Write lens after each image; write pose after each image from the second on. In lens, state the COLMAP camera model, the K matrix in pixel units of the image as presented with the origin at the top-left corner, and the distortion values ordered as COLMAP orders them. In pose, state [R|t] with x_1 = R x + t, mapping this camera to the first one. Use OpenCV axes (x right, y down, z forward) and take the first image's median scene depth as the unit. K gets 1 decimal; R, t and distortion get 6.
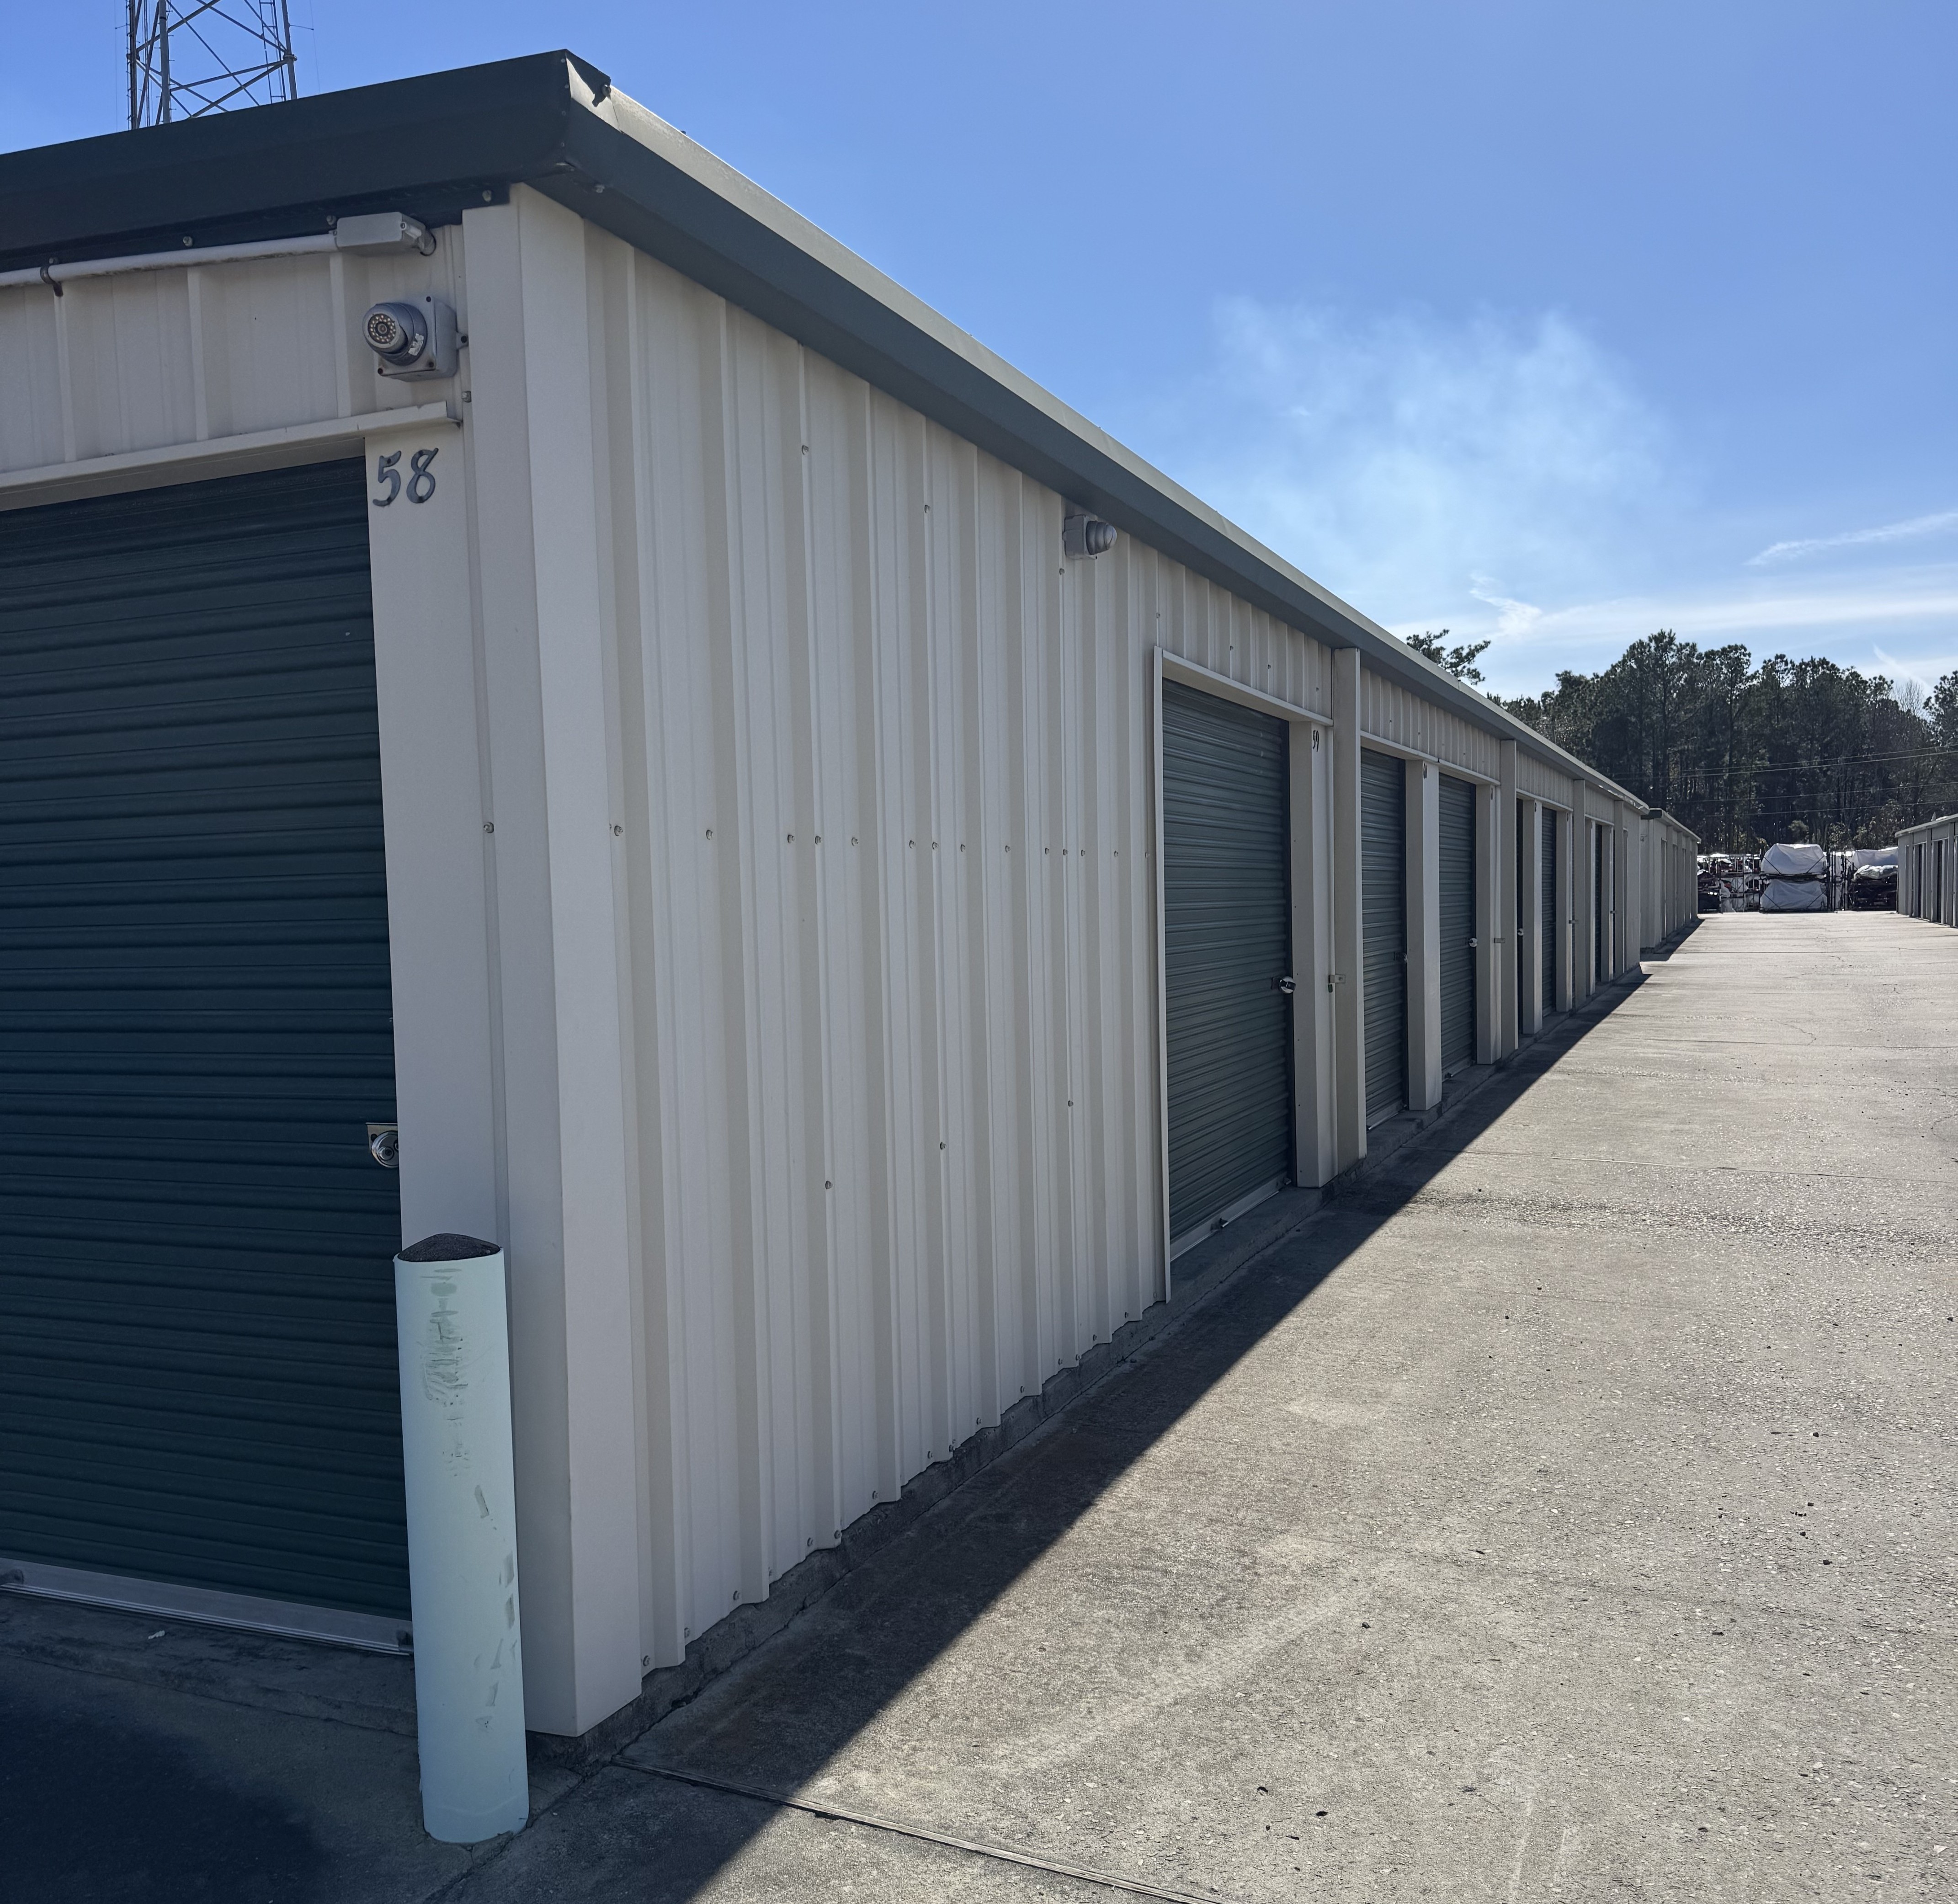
lens RADIAL K [[1770.1, 0, 984.1], [0, 1770.1, 1012.4], [0, 0, 1]] dist [0.119200, -0.224354]
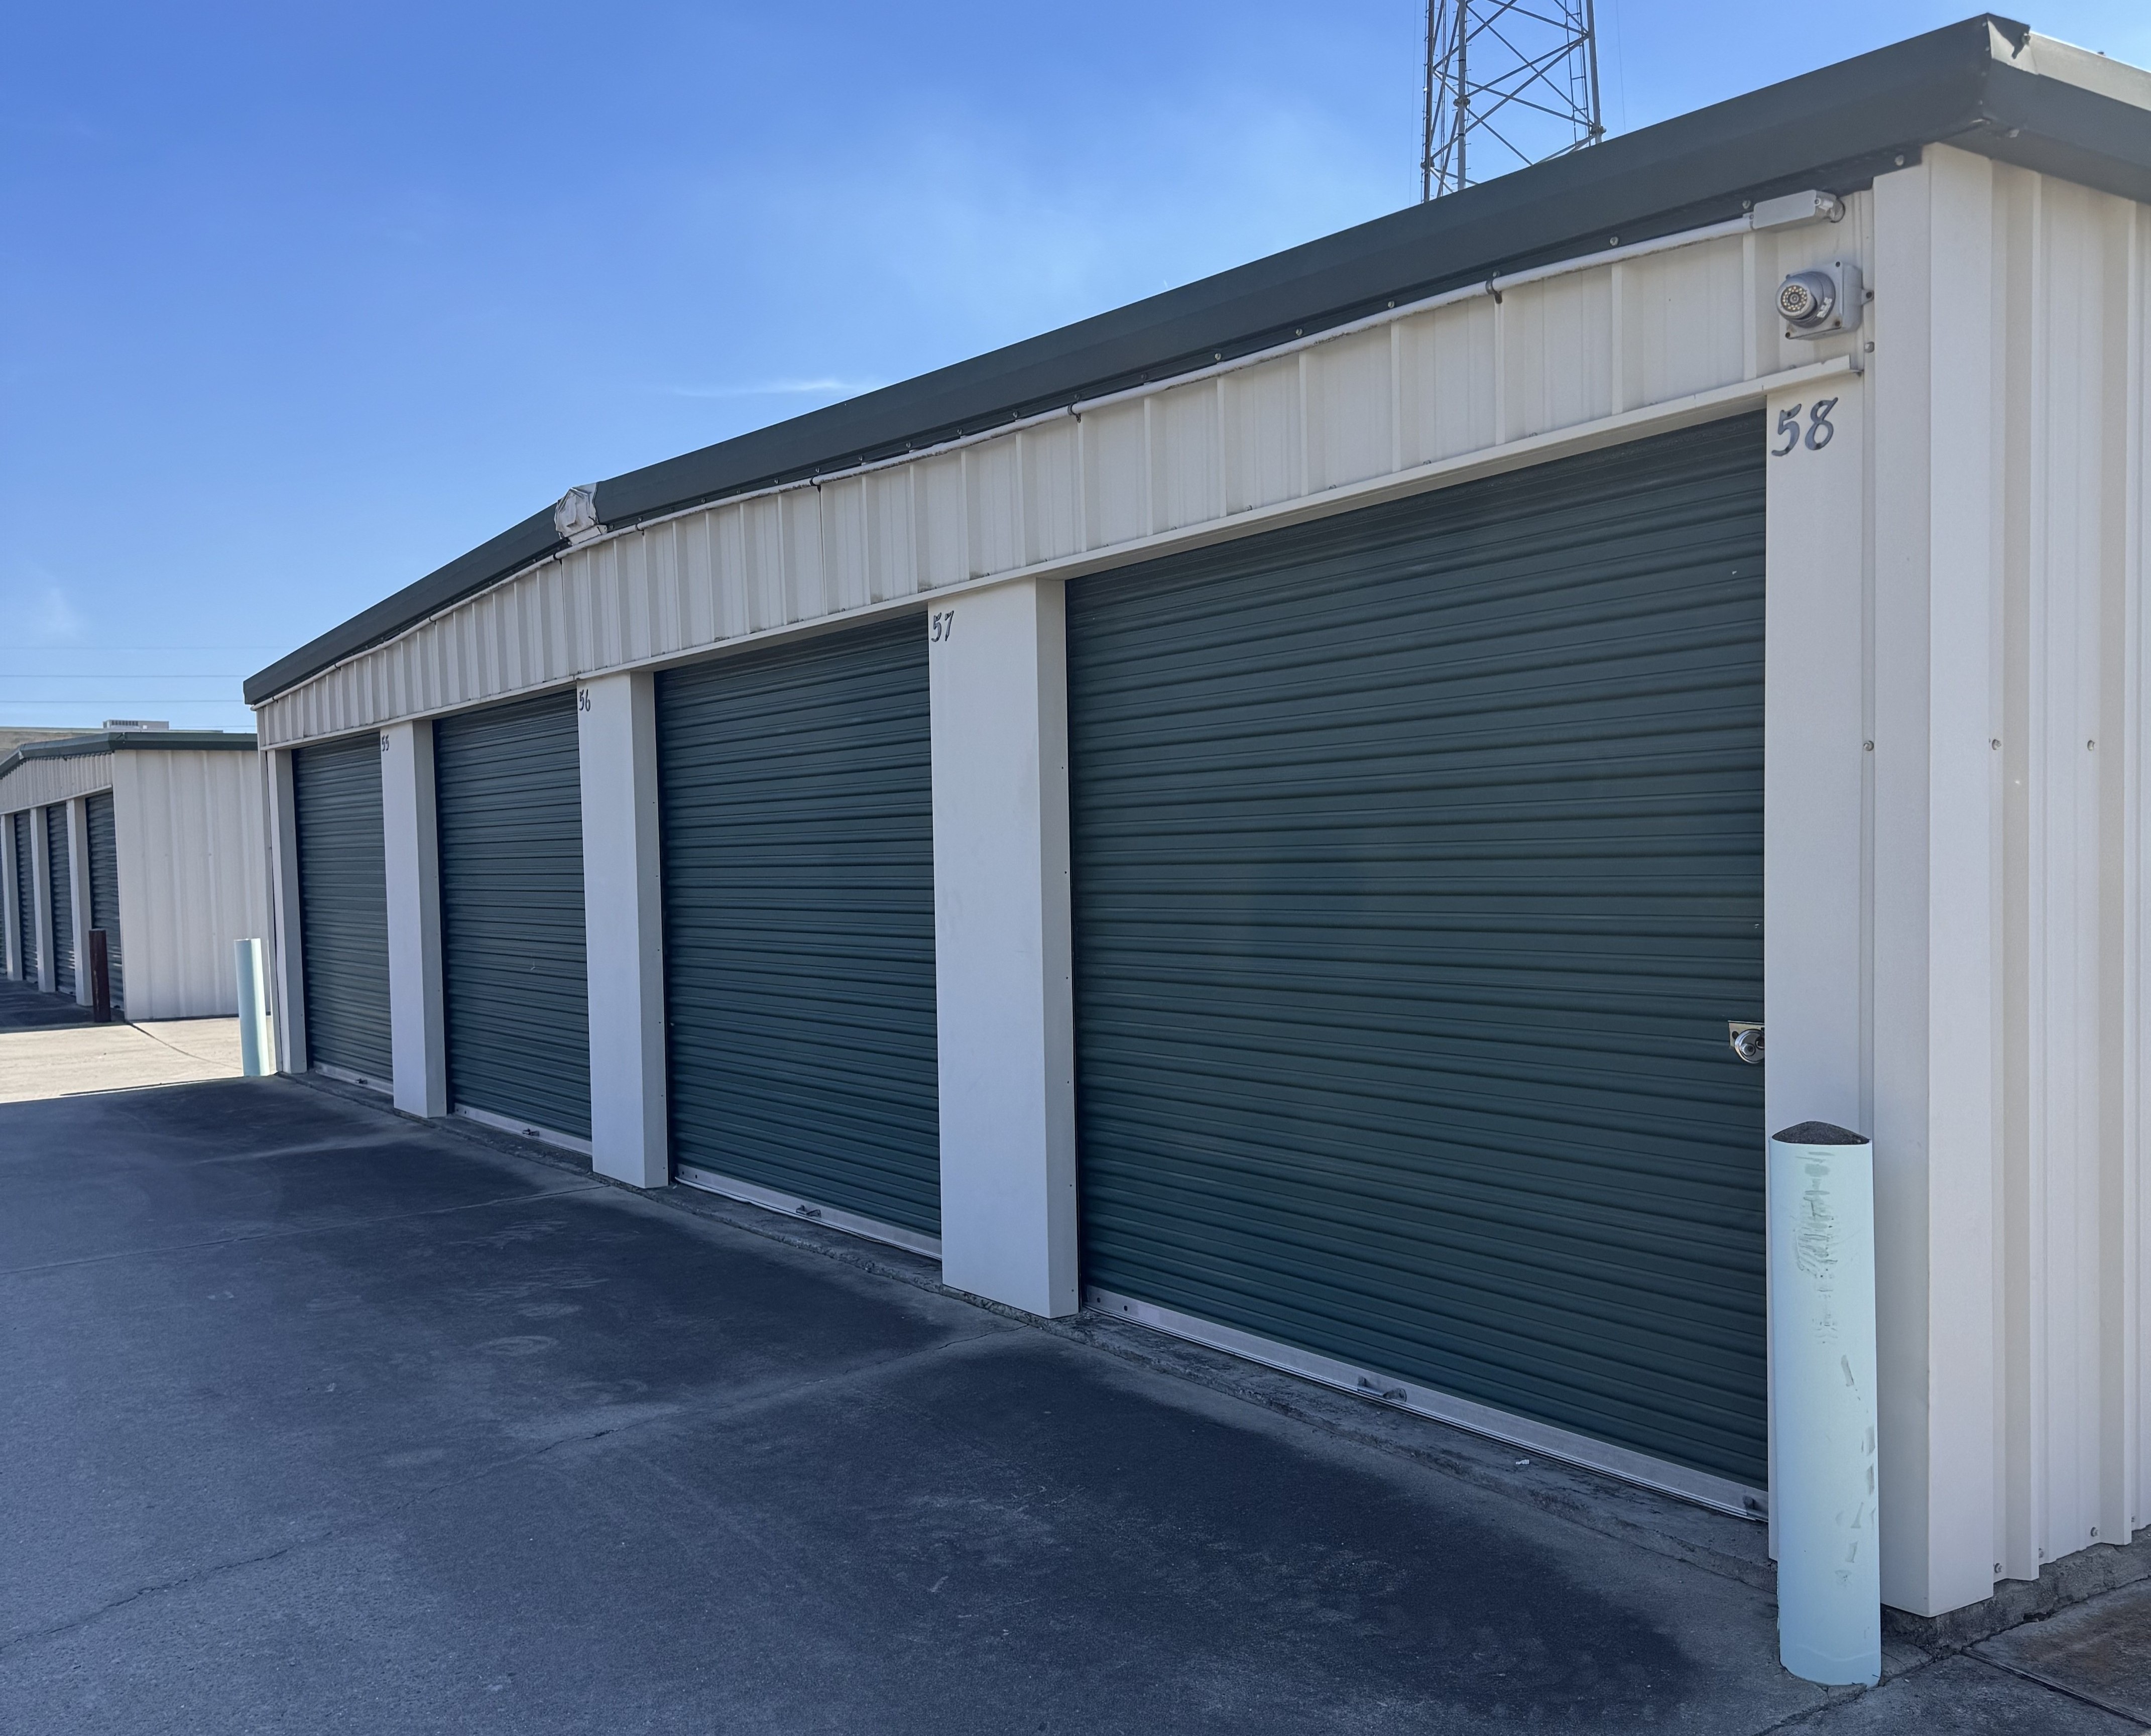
lens RADIAL K [[2130.3, 0, 976.4], [0, 2130.3, 955.8], [0, 0, 1]] dist [0.044334, -0.061160]
pose [[0.830207, 0.031665, -0.556556, -0.004255], [-0.031889, 0.999448, 0.009295, 0.025288], [0.556543, 0.010031, 0.830758, -0.336432]]
